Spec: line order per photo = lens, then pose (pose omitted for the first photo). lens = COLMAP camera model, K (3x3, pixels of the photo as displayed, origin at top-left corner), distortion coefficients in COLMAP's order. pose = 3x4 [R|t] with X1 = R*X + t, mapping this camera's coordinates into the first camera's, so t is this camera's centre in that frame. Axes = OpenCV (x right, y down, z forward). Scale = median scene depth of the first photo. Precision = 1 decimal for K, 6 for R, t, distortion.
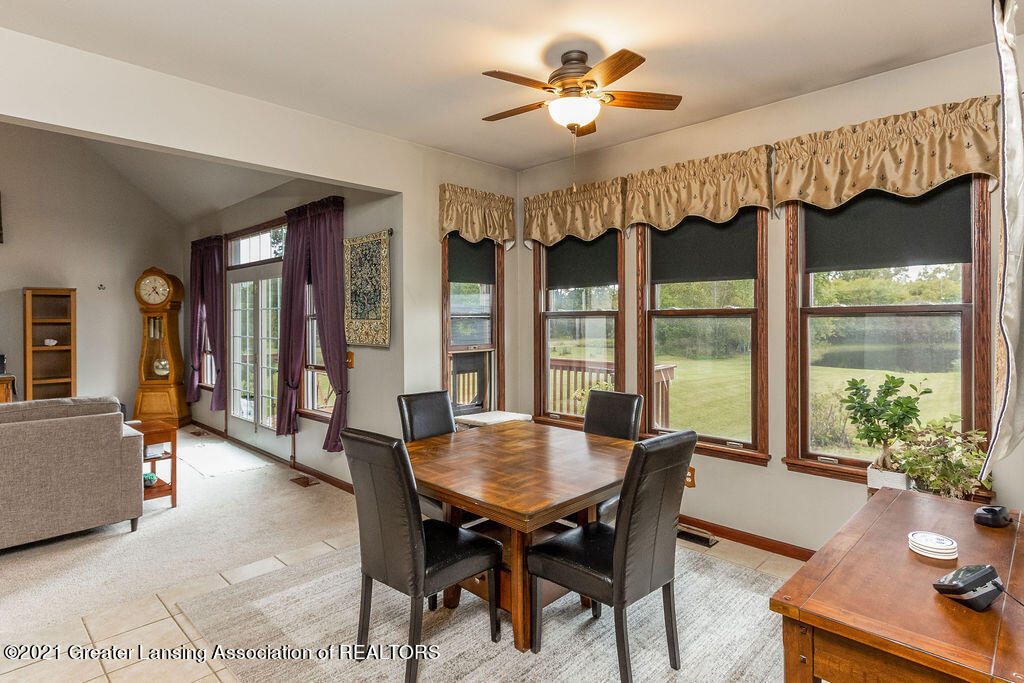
lens RADIAL K [[550.4, 0, 508.4], [0, 550.4, 319.4], [0, 0, 1]] dist [0.002116, 0.000347]
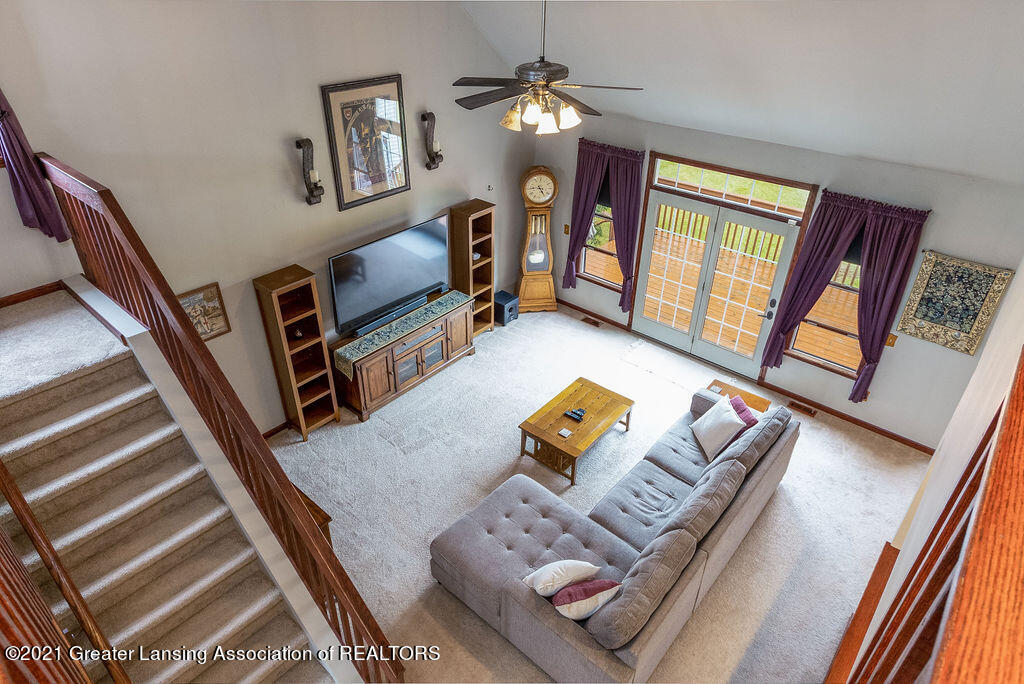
lens RADIAL K [[609.4, 0, 496.7], [0, 609.4, 338.6], [0, 0, 1]] dist [-0.001709, -0.000289]
pose [[0.999061, -0.017096, 0.039822, -0.775677], [-0.006653, 0.847493, 0.530766, -0.409420], [-0.042823, -0.530532, 0.846583, -0.066257]]
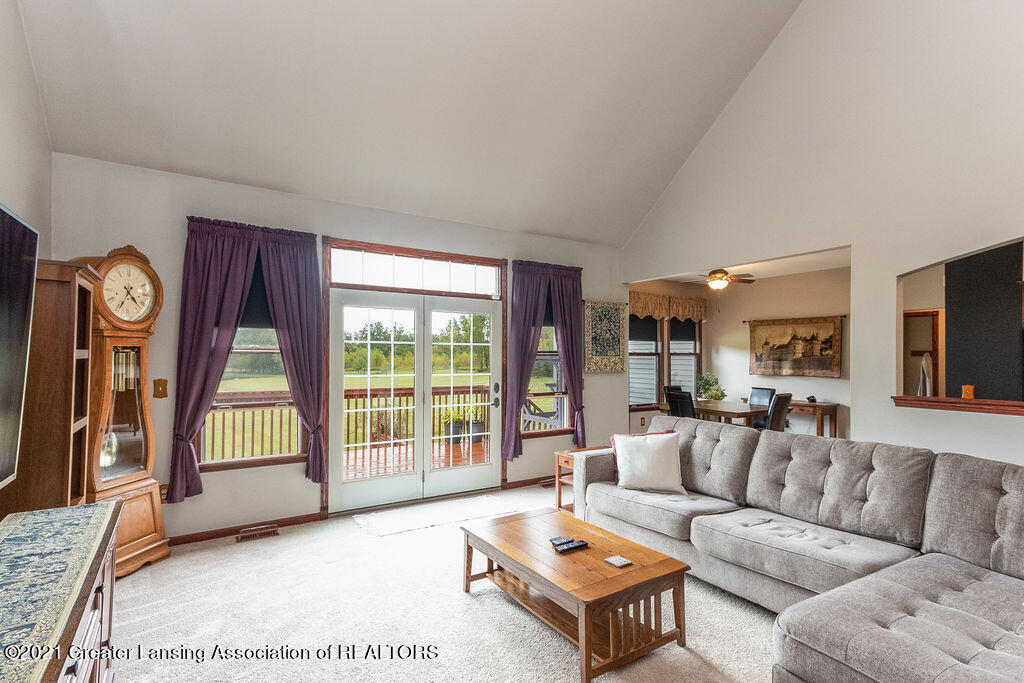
lens RADIAL K [[486.4, 0, 511.1], [0, 486.4, 353.8], [0, 0, 1]] dist [0.001508, 0.000146]
pose [[0.222652, 0.006687, 0.974875, -1.000430], [-0.007155, 0.999961, -0.005225, 0.001930], [-0.974872, -0.005812, 0.222691, 0.573934]]
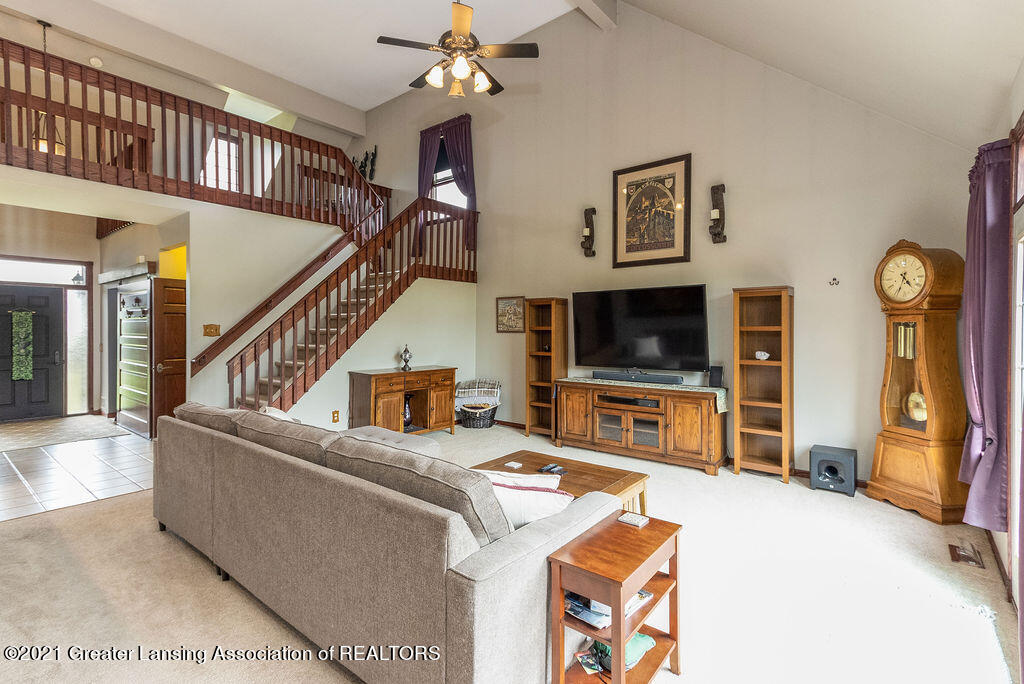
lens RADIAL K [[488.4, 0, 512.7], [0, 488.4, 331.2], [0, 0, 1]] dist [0.026393, -0.000027]
pose [[0.075717, 0.008679, -0.997092, -0.132894], [0.001747, 0.999959, 0.008837, -0.000603], [0.997128, -0.002411, 0.075699, 0.537176]]
